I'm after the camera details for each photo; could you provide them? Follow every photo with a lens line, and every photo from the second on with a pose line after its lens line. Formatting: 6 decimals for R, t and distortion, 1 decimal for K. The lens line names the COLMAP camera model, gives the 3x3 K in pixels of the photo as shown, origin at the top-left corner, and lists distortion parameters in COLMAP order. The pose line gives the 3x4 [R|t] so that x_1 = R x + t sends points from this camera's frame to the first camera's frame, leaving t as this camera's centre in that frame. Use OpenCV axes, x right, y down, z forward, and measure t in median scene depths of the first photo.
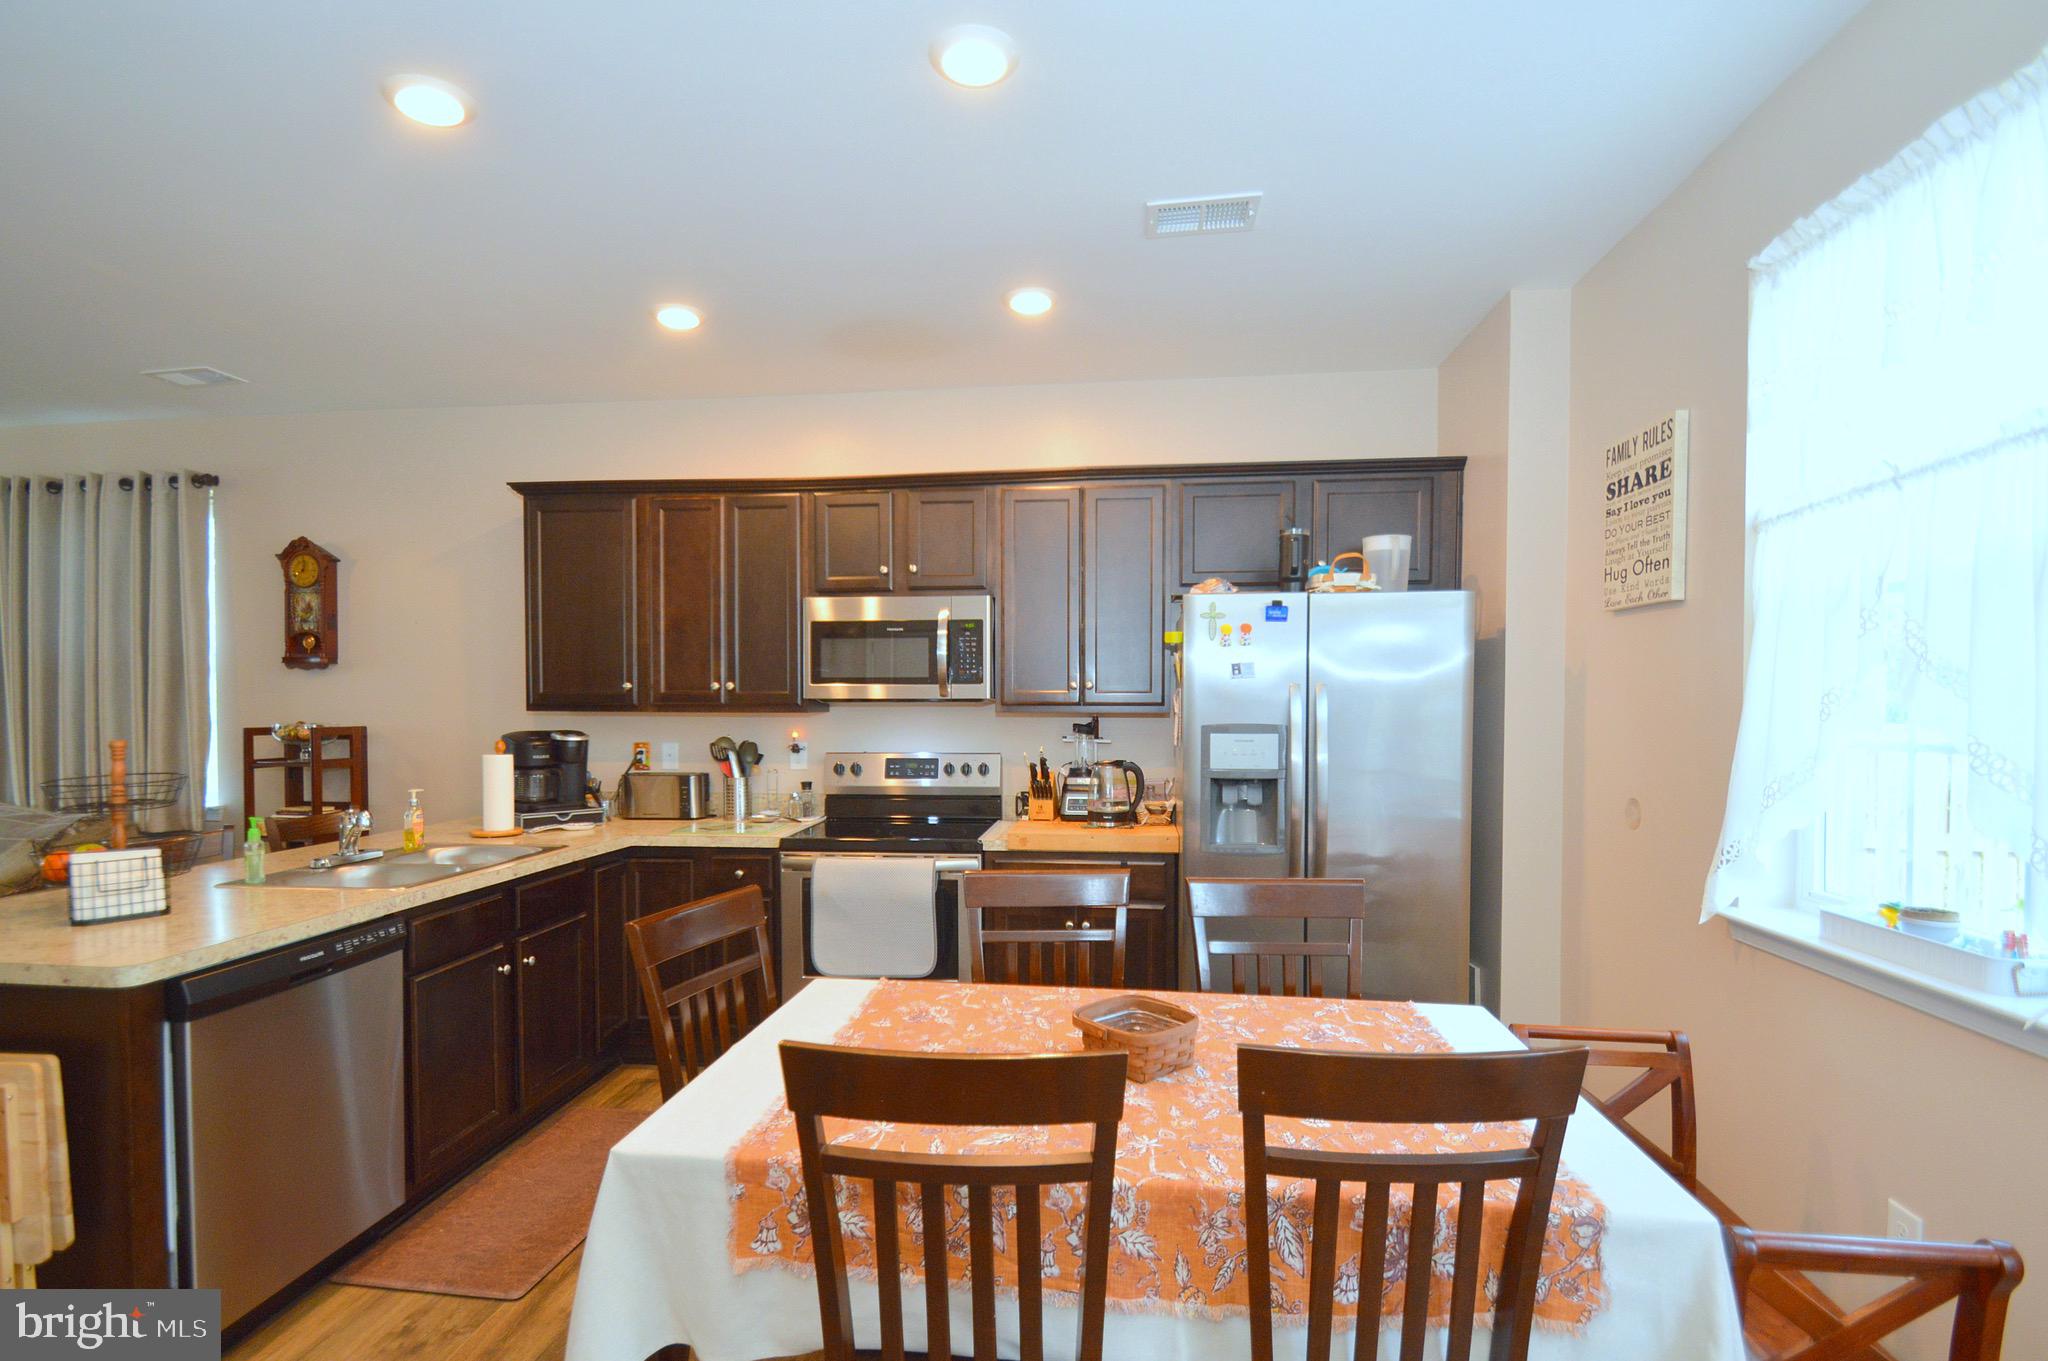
lens RADIAL K [[929.8, 0, 1006.7], [0, 929.8, 729.4], [0, 0, 1]] dist [0.009452, -0.013038]
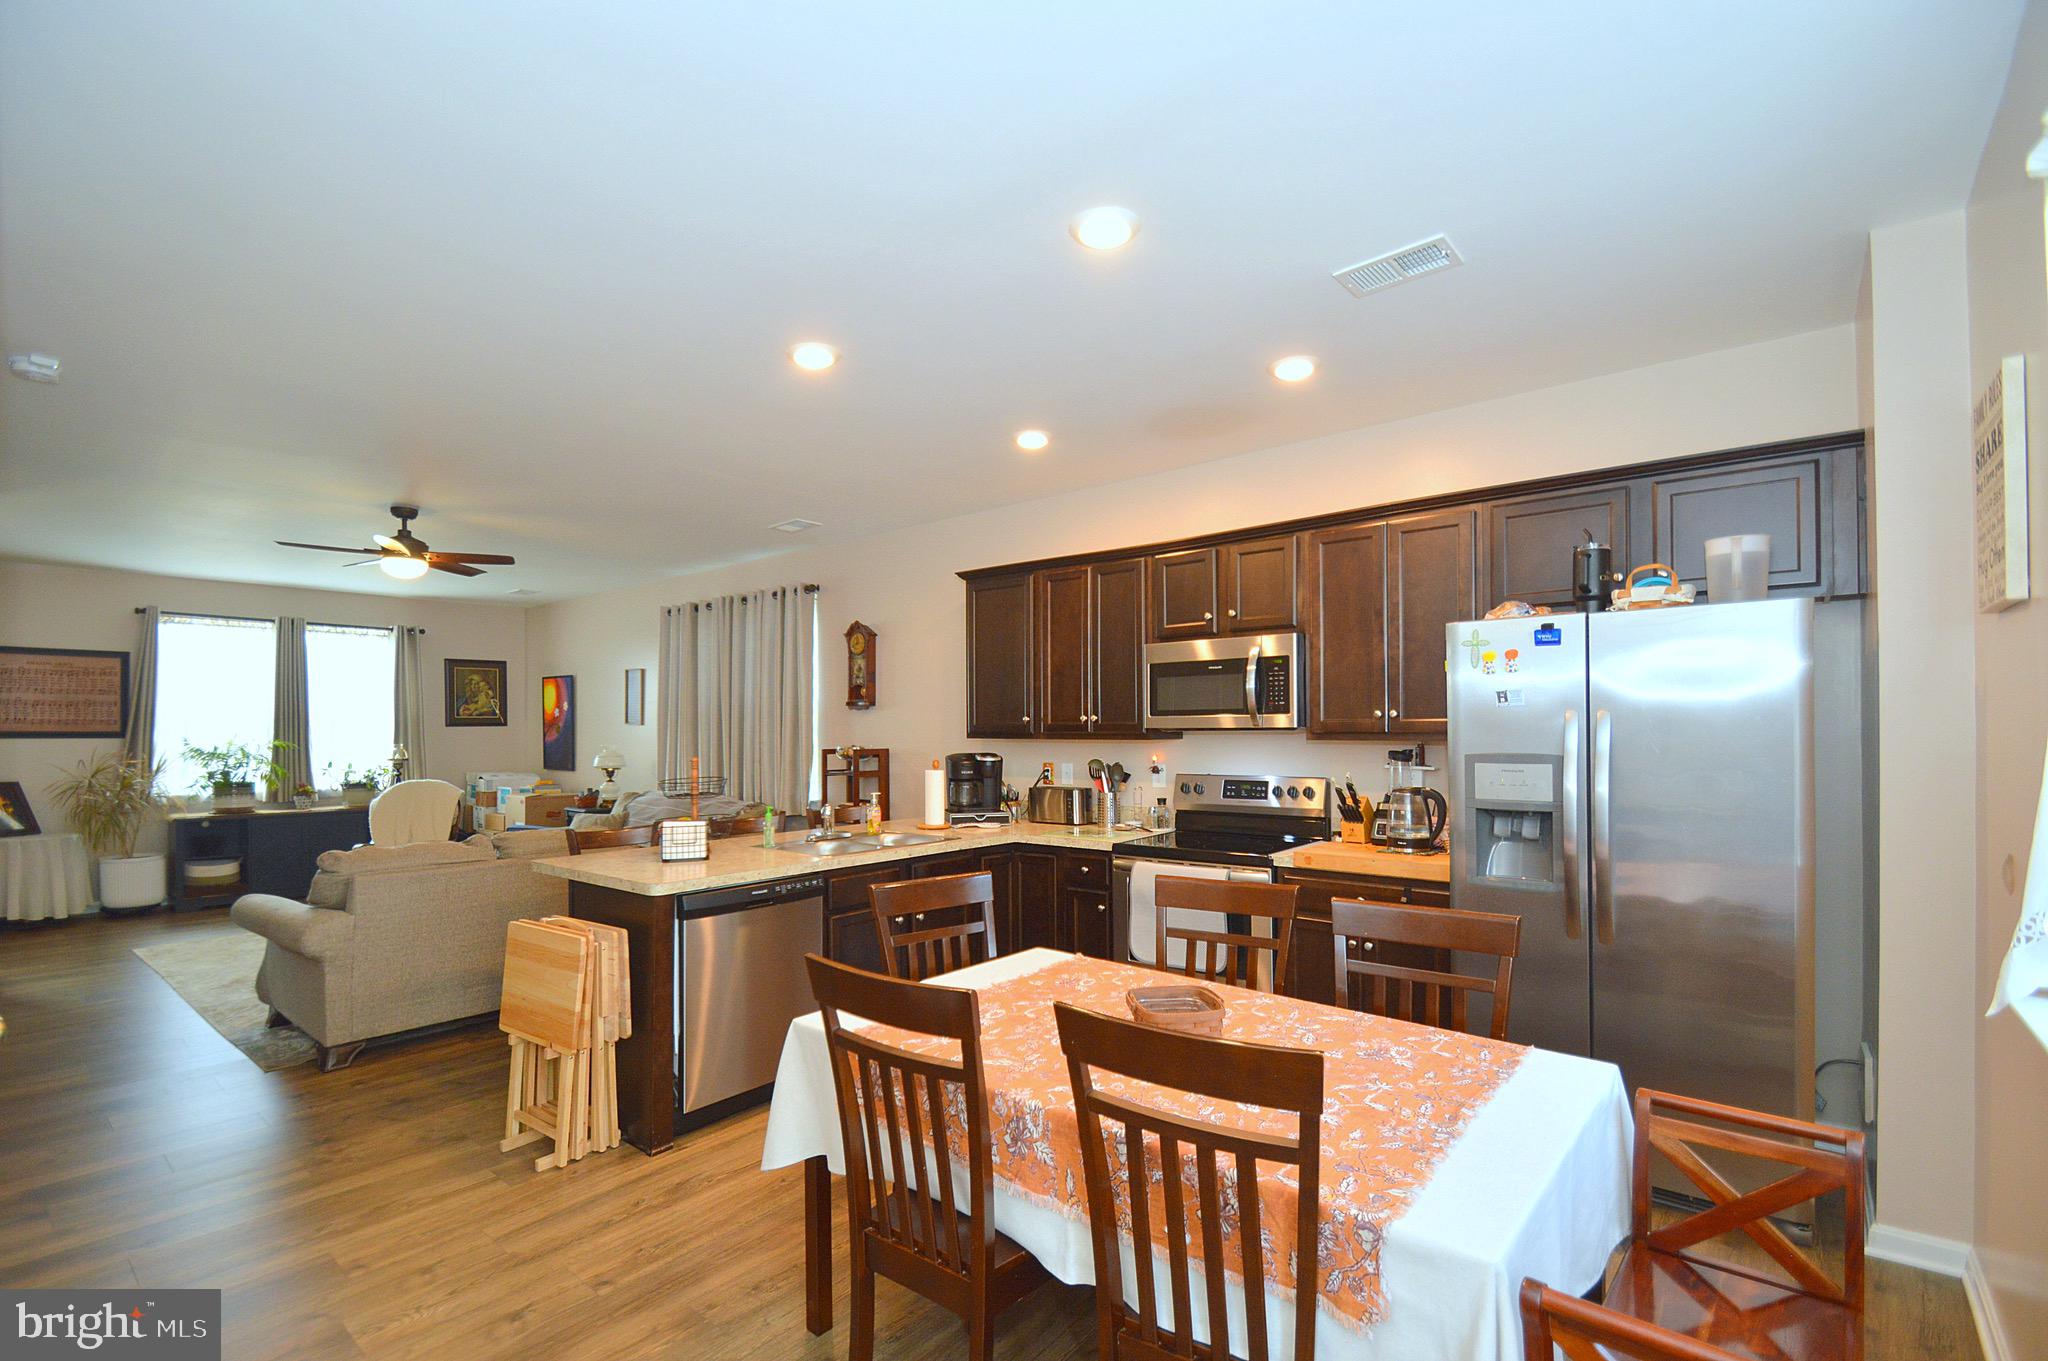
lens RADIAL K [[857.7, 0, 1026.9], [0, 857.7, 728.6], [0, 0, 1]] dist [0.002119, -0.010049]
pose [[0.849553, -0.006188, -0.527468, 0.240841], [-0.007821, 0.999674, -0.024325, -0.004751], [0.527446, 0.024790, 0.849227, -0.016524]]
